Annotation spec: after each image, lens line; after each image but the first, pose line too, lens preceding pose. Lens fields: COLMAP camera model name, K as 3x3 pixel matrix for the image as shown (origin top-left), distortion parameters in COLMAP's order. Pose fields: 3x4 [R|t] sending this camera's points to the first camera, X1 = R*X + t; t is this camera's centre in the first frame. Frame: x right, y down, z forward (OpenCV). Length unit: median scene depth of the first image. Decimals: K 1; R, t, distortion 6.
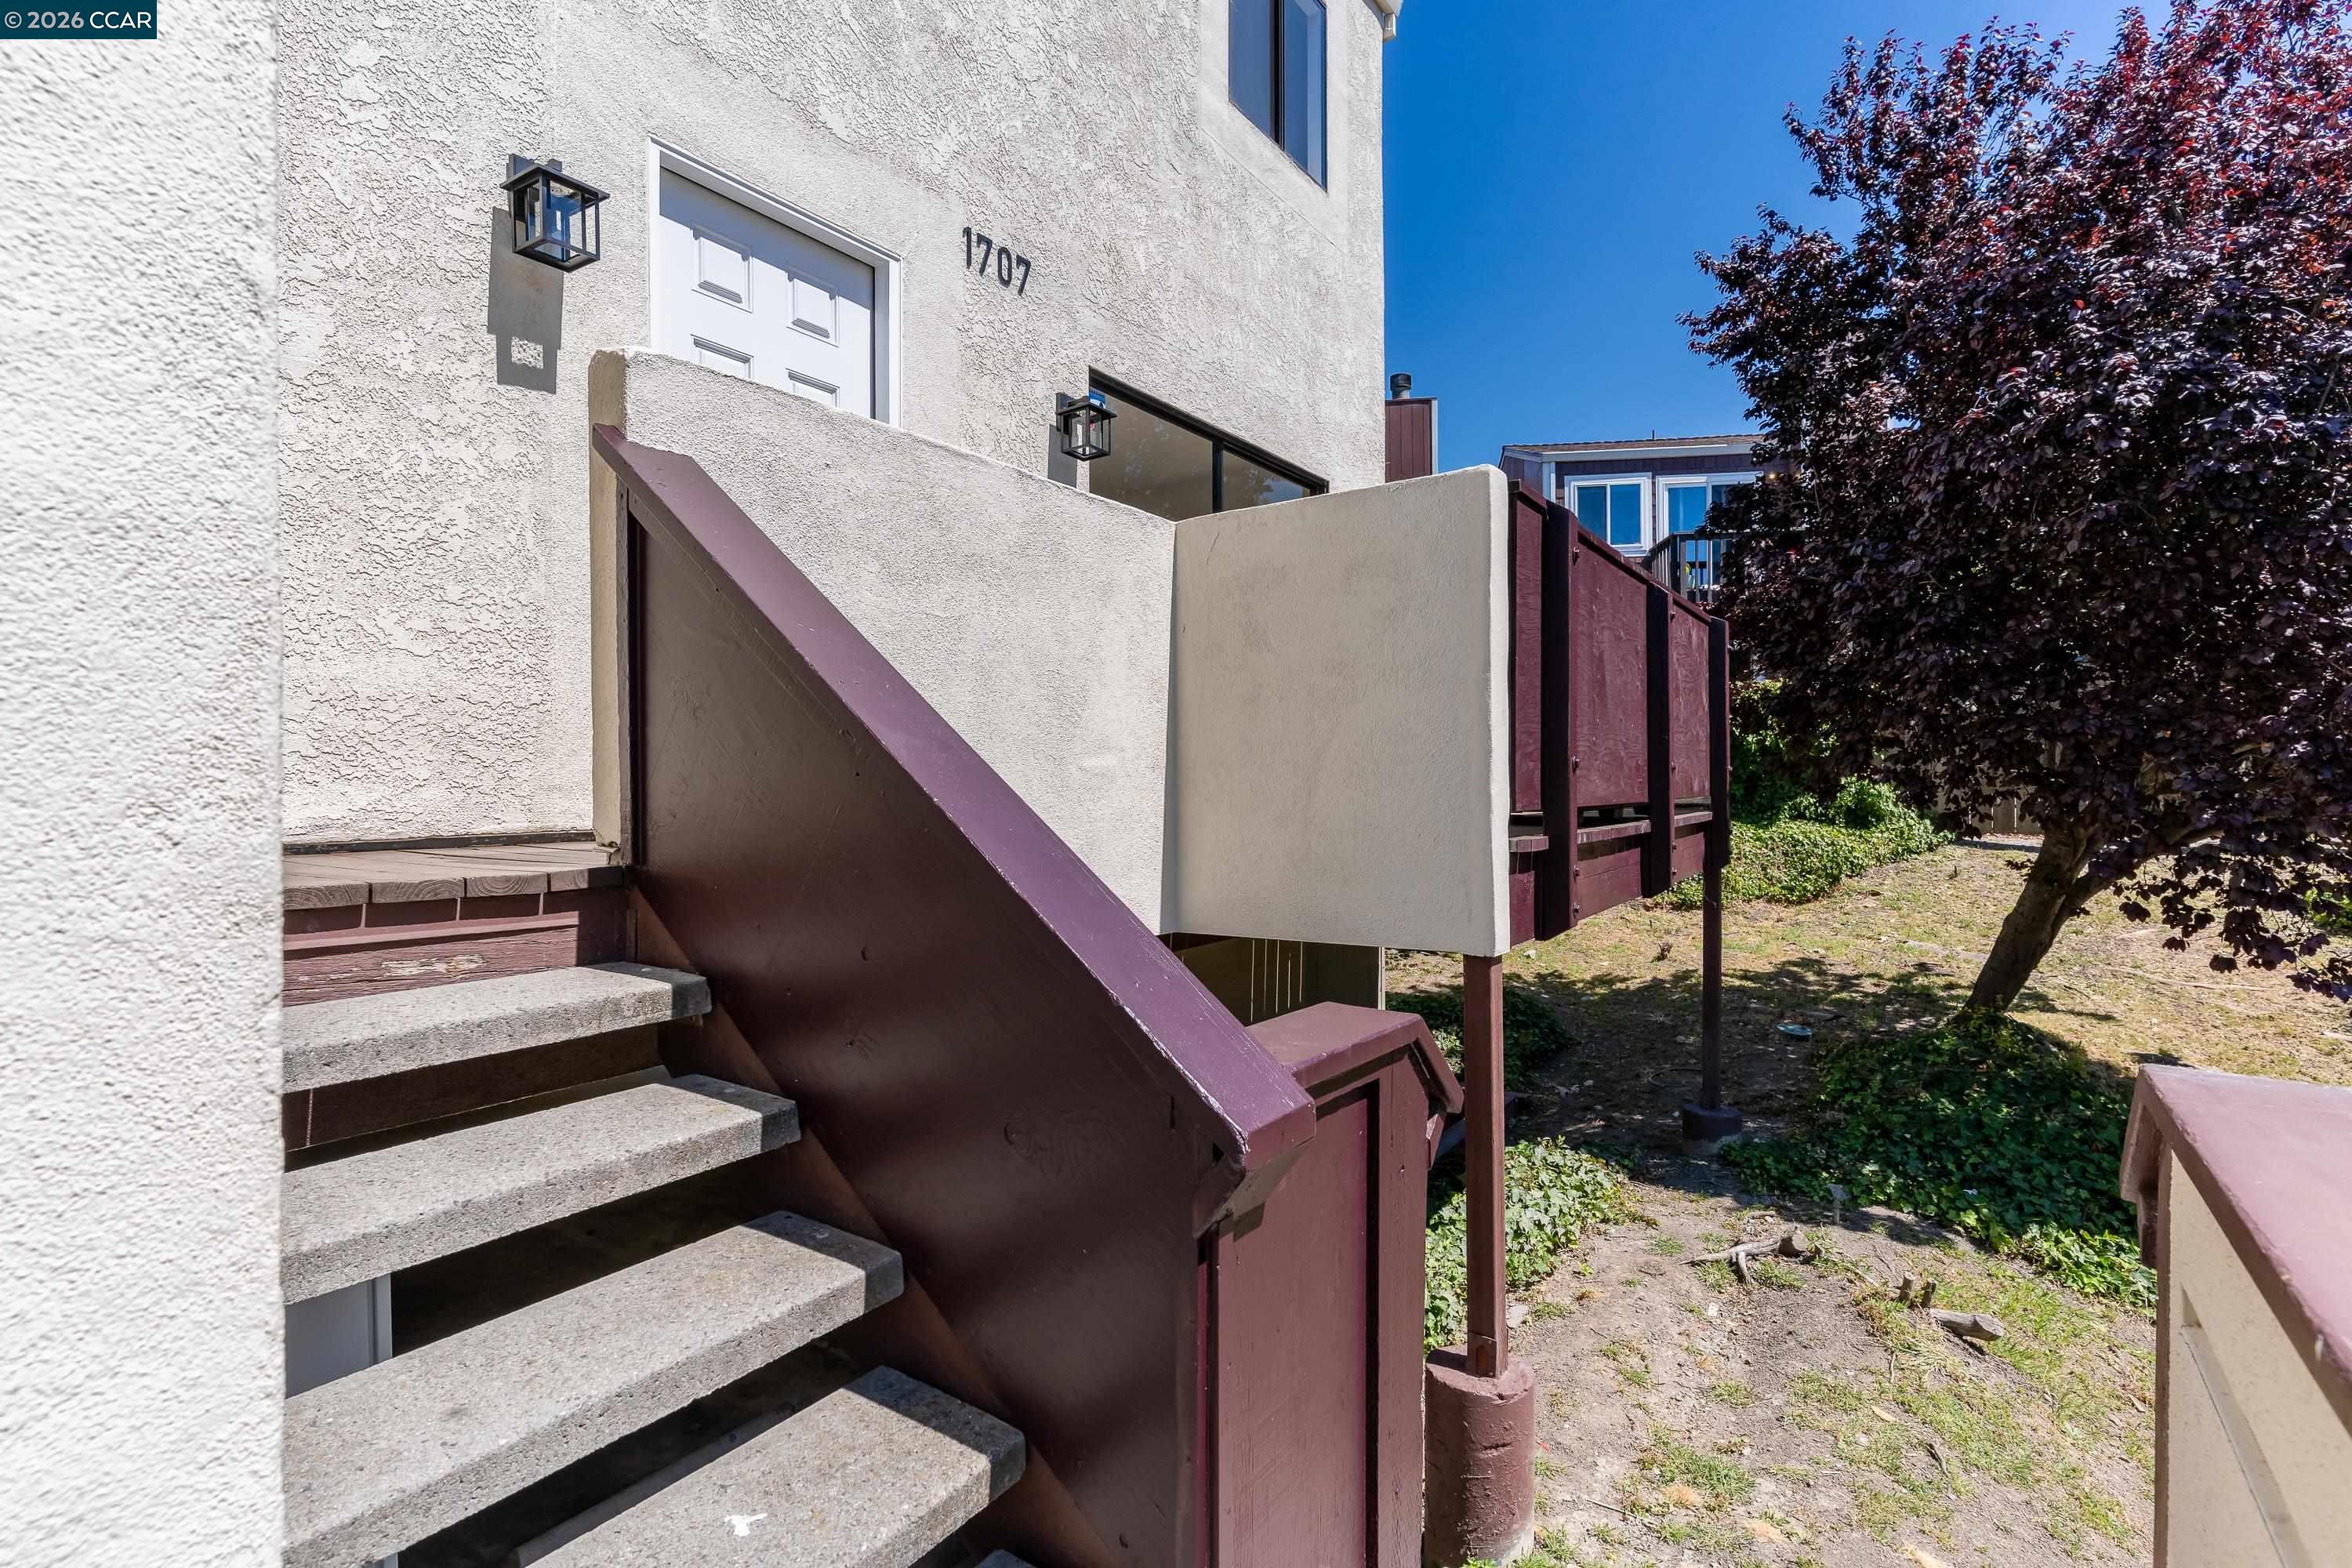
lens RADIAL K [[1114.6, 0, 1158.2], [0, 1114.6, 776.3], [0, 0, 1]] dist [0.002334, 0.000133]
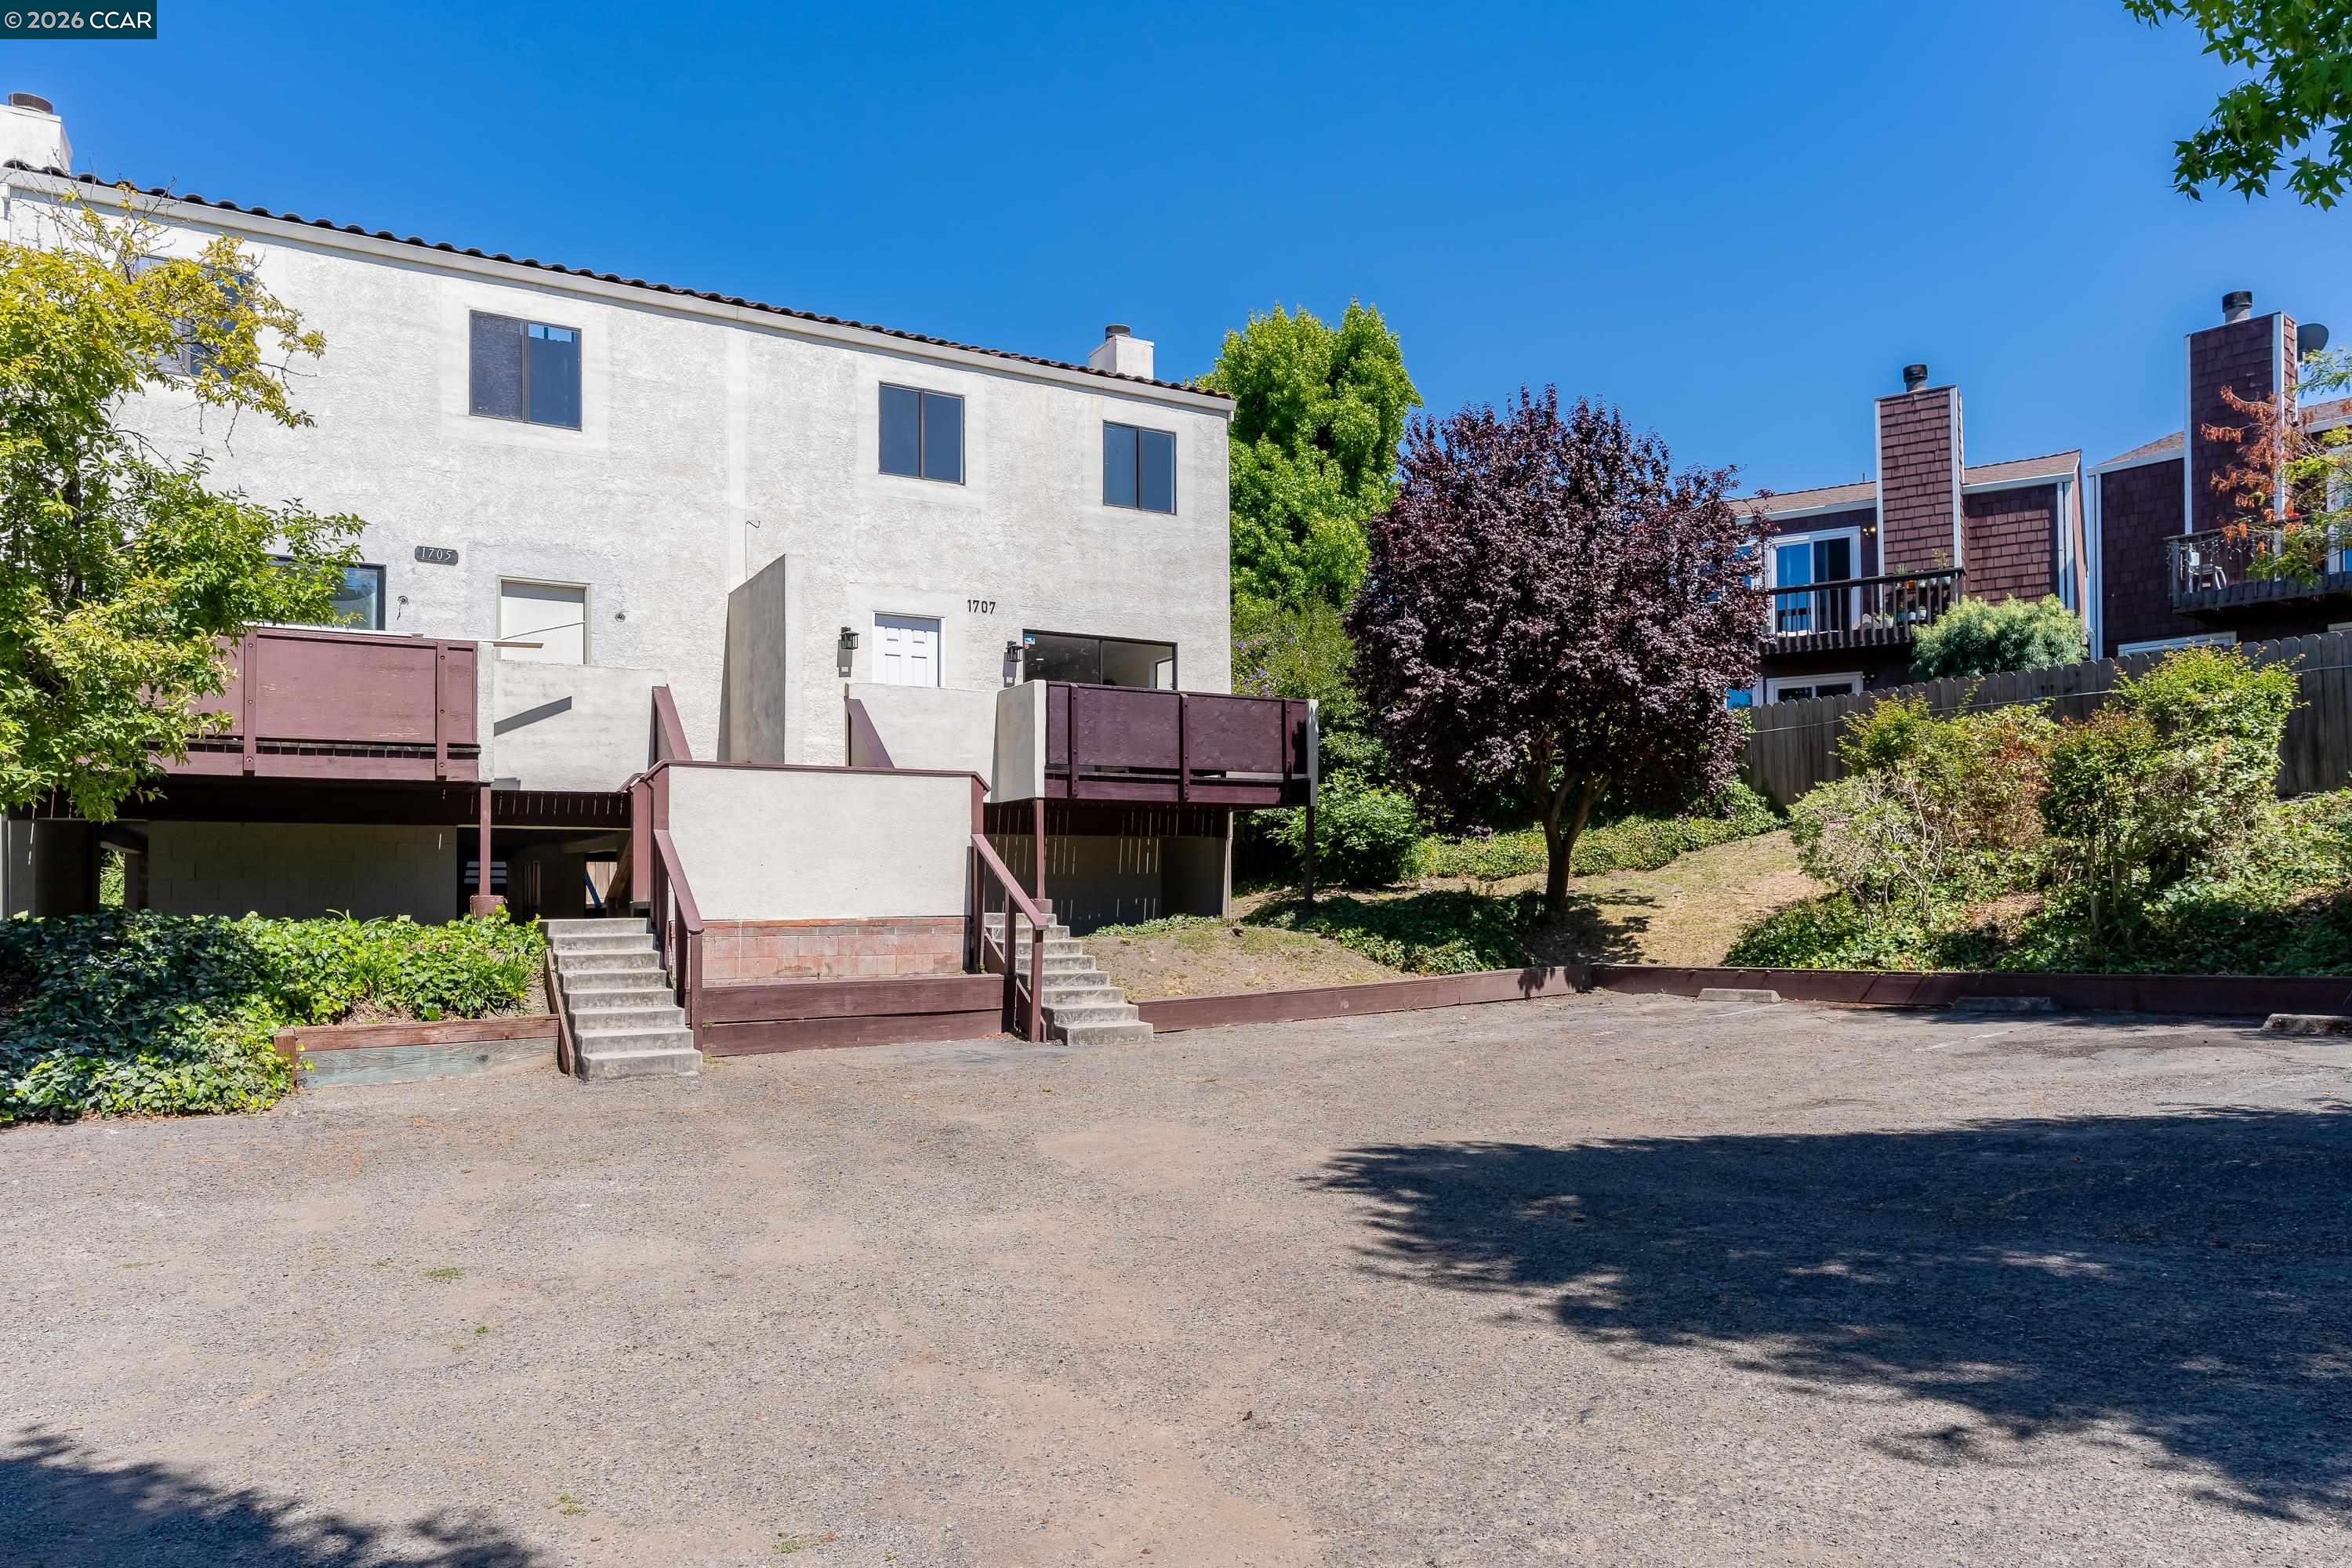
lens RADIAL K [[1508.4, 0, 1155.8], [0, 1508.4, 856.3], [0, 0, 1]] dist [0.001395, 0.000872]
pose [[0.905535, -0.008957, -0.424176, 2.137875], [0.003198, 0.999893, -0.014286, 0.321399], [0.424259, 0.011580, 0.905467, -2.702838]]
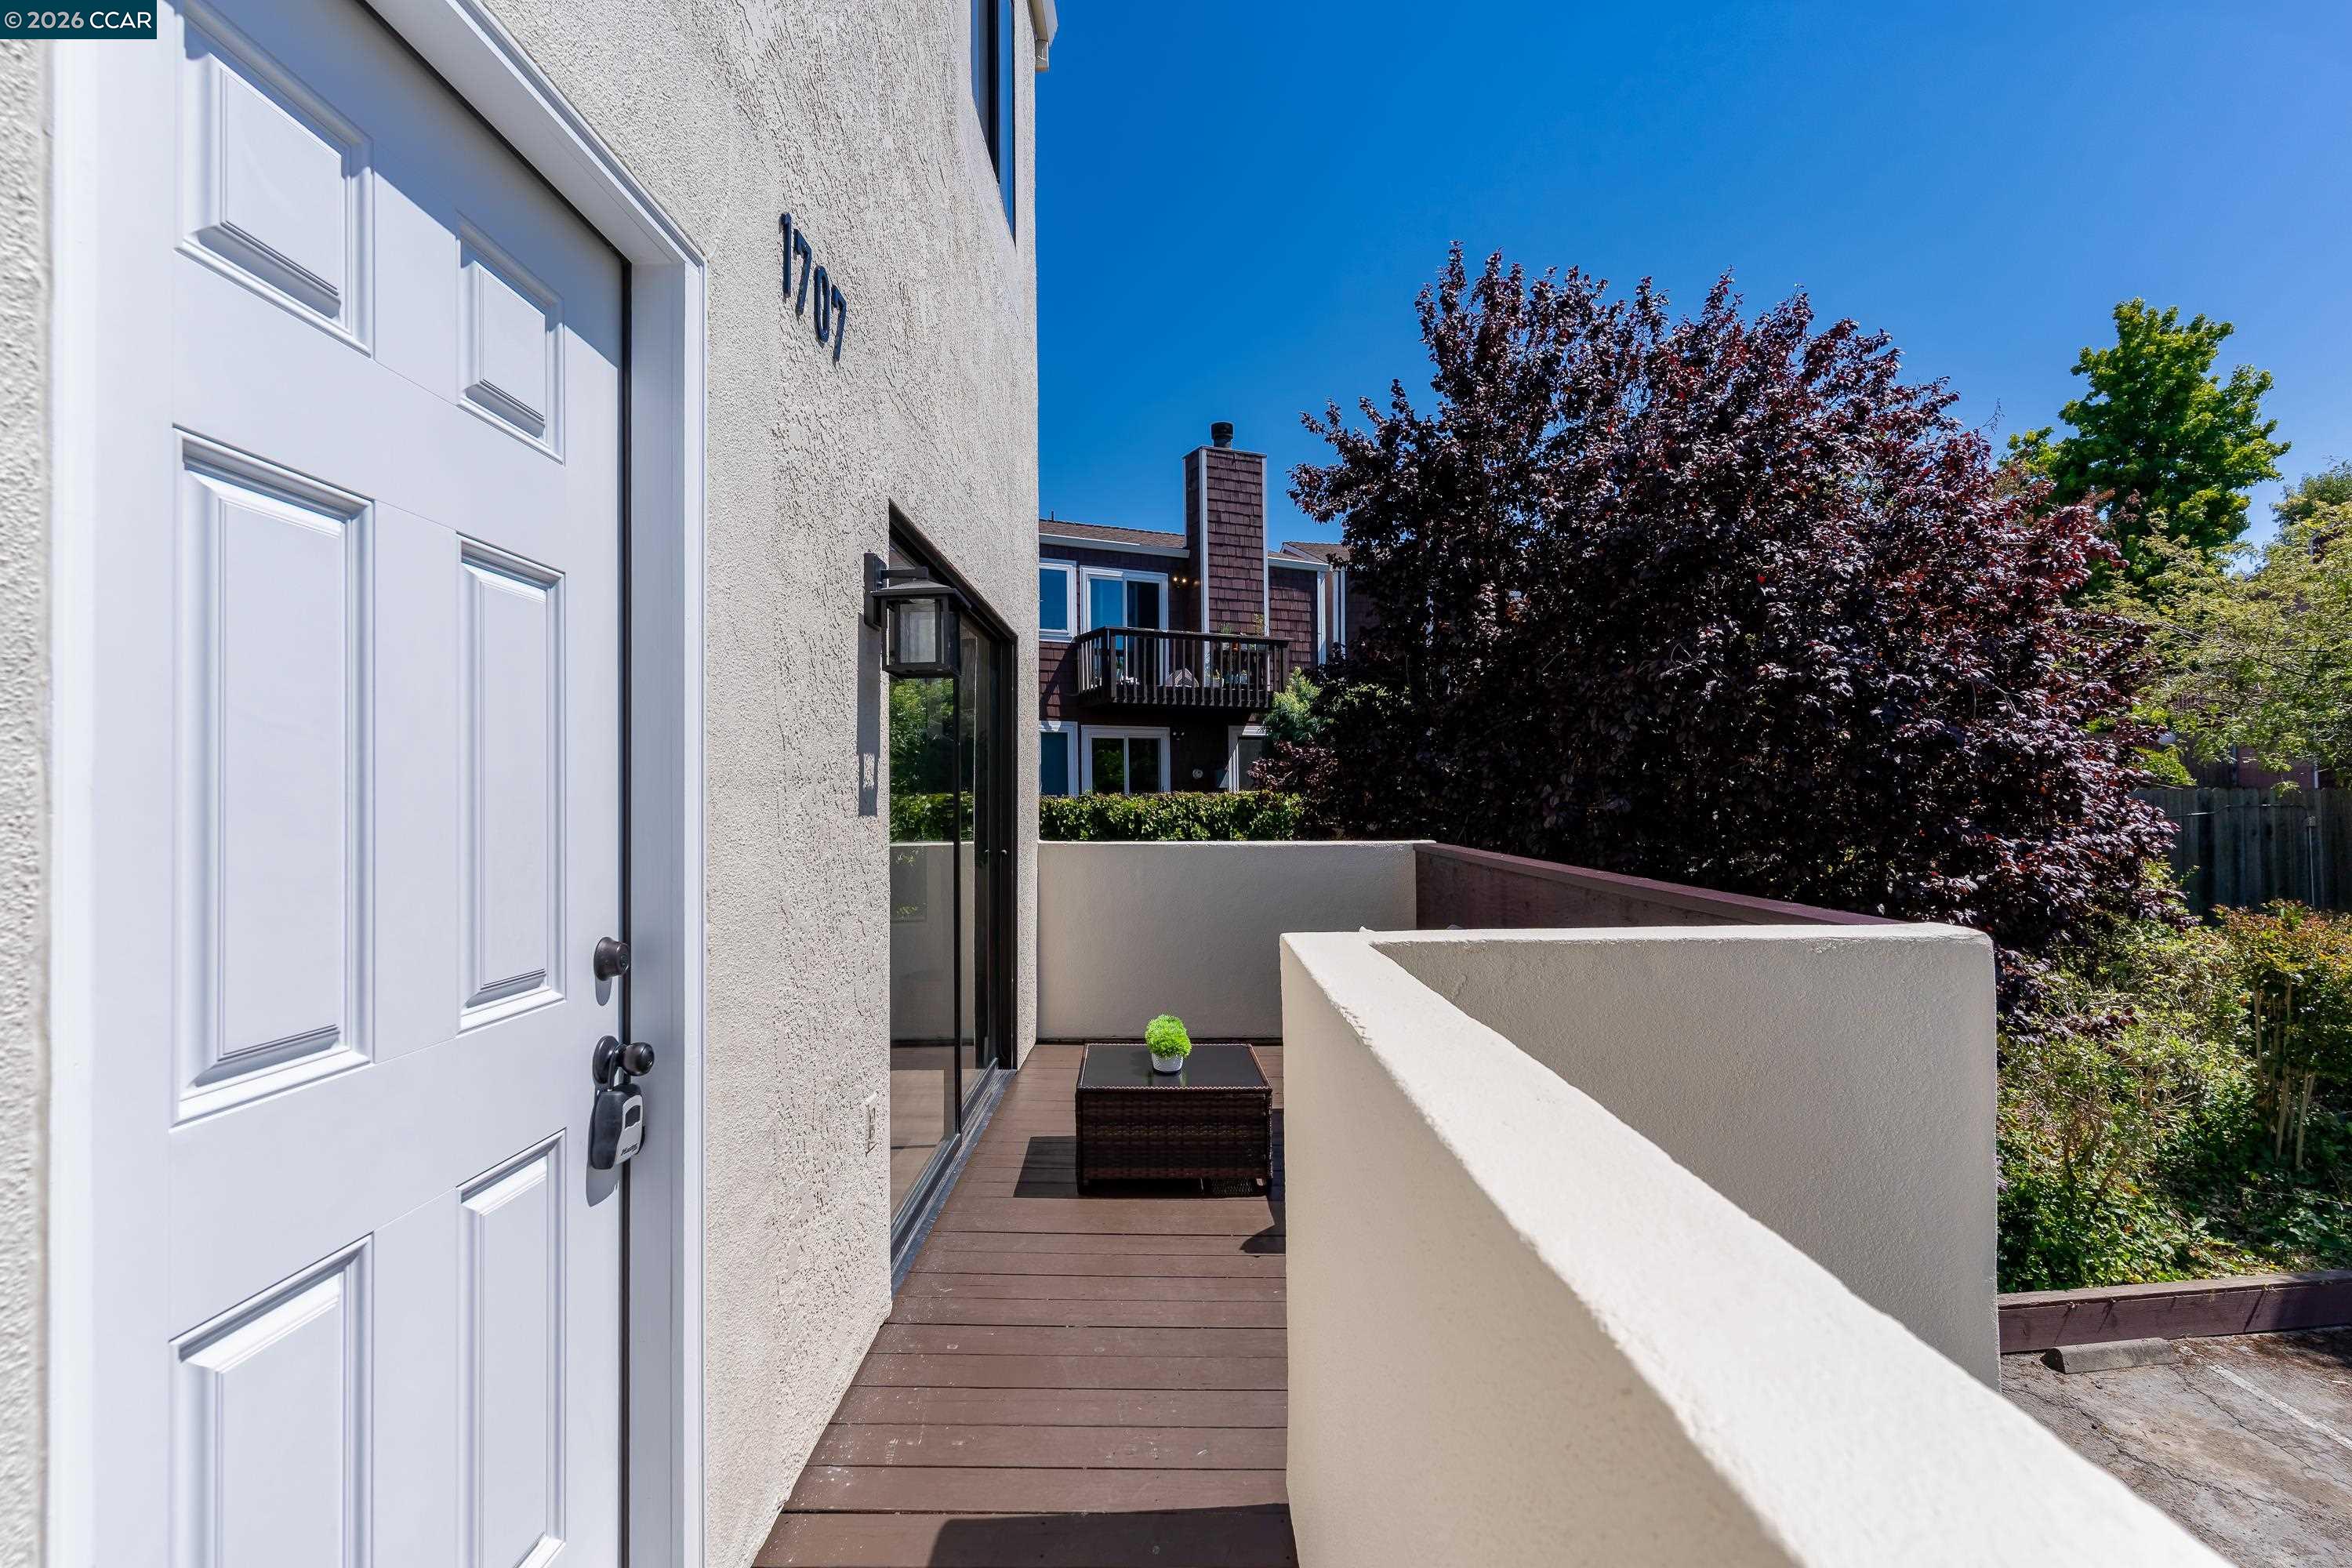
lens RADIAL K [[1114.6, 0, 1158.2], [0, 1114.6, 776.3], [0, 0, 1]] dist [0.002334, 0.000133]
pose [[0.821190, 0.011756, 0.570534, -0.292540], [-0.002631, 0.999855, -0.016814, -0.241424], [-0.570650, 0.012306, 0.821102, 0.513538]]
